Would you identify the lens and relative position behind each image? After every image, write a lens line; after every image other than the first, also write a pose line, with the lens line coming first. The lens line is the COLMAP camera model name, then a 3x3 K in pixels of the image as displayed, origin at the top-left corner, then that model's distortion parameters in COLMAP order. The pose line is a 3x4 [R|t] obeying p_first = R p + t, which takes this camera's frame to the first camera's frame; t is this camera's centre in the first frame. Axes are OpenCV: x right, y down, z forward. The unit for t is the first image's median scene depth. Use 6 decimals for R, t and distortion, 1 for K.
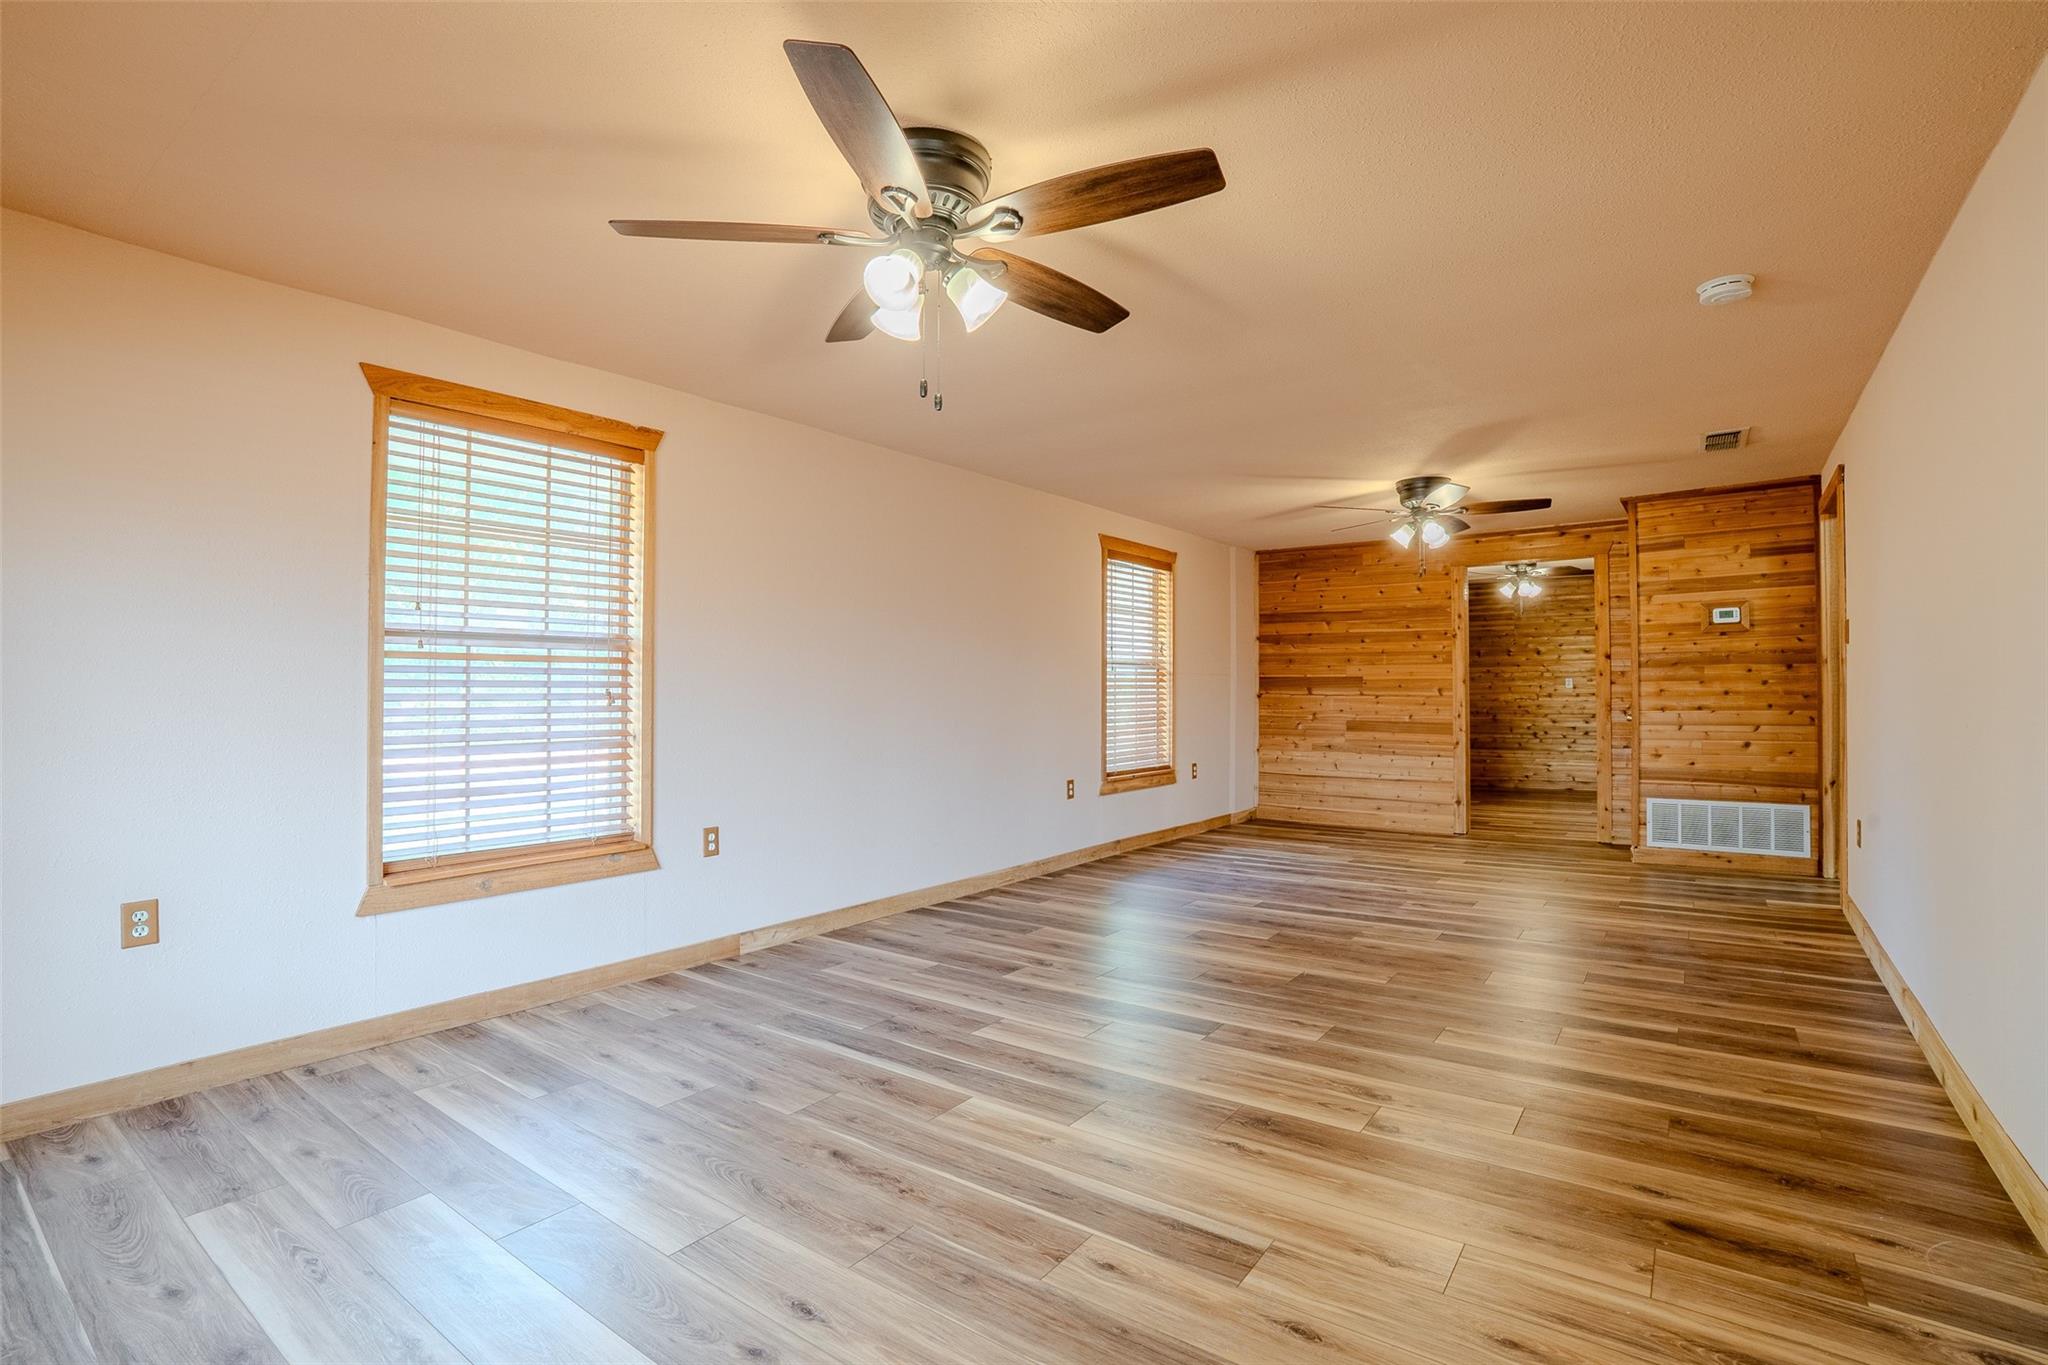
lens RADIAL K [[954.5, 0, 1015.2], [0, 954.5, 682.1], [0, 0, 1]] dist [-0.047771, 0.001775]
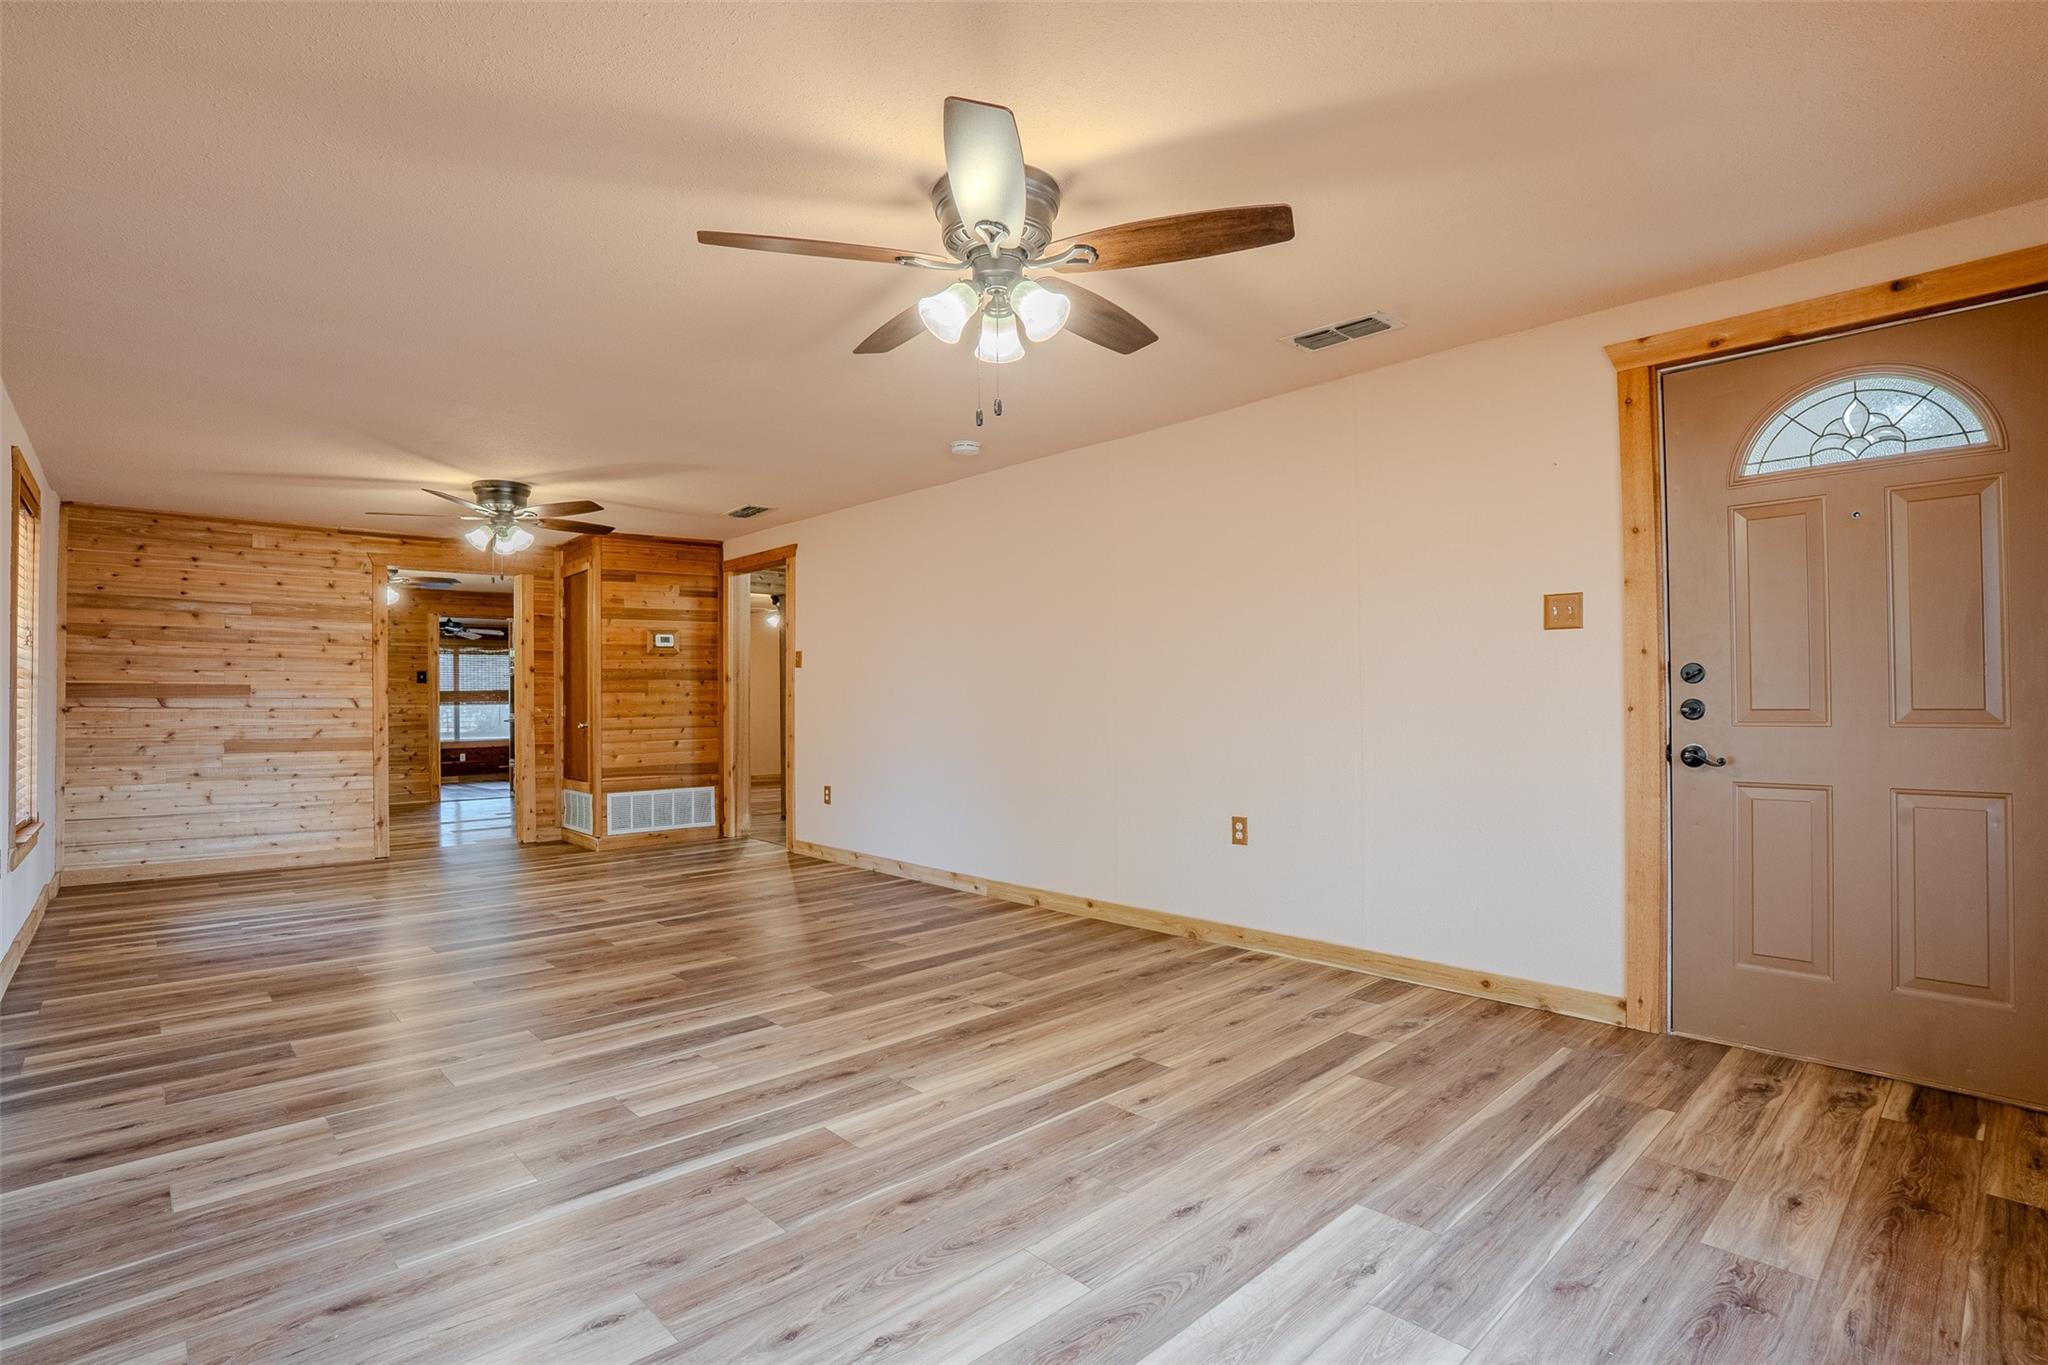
lens RADIAL K [[966.8, 0, 1031.0], [0, 966.8, 687.2], [0, 0, 1]] dist [-0.042267, 0.002494]
pose [[0.186570, 0.014570, 0.982334, -0.429659], [-0.003520, 0.999894, -0.014162, 0.007871], [-0.982435, -0.000815, 0.186602, 0.285027]]
